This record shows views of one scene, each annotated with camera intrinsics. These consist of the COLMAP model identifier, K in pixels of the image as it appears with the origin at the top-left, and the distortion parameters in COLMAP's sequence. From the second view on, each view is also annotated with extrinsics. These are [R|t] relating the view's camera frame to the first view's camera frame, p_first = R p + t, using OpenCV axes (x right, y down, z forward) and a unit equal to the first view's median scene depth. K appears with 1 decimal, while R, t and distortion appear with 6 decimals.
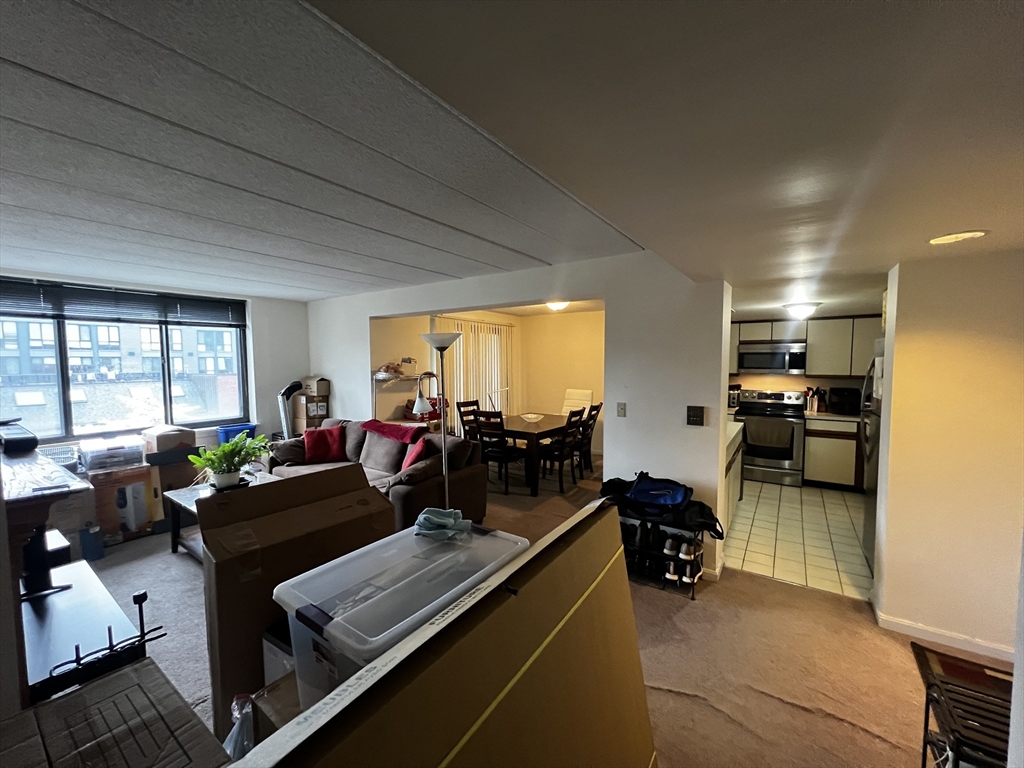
lens RADIAL K [[407.1, 0, 511.5], [0, 407.1, 384.3], [0, 0, 1]] dist [-0.002107, -0.000253]
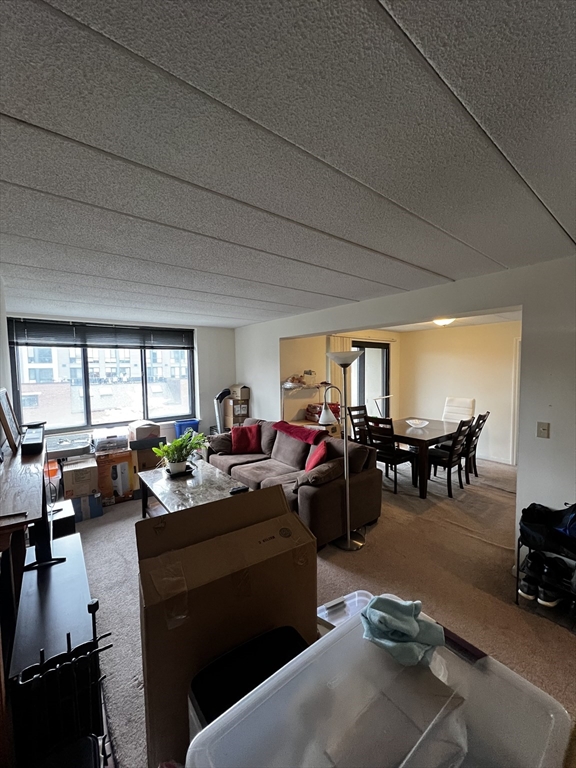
lens RADIAL K [[305.3, 0, 287.4], [0, 305.3, 385.7], [0, 0, 1]] dist [-0.002107, -0.000253]
pose [[0.957614, 0.009118, -0.287911, -0.071893], [-0.008785, 0.999958, 0.002449, -0.029251], [0.287921, 0.000184, 0.957654, 0.142487]]
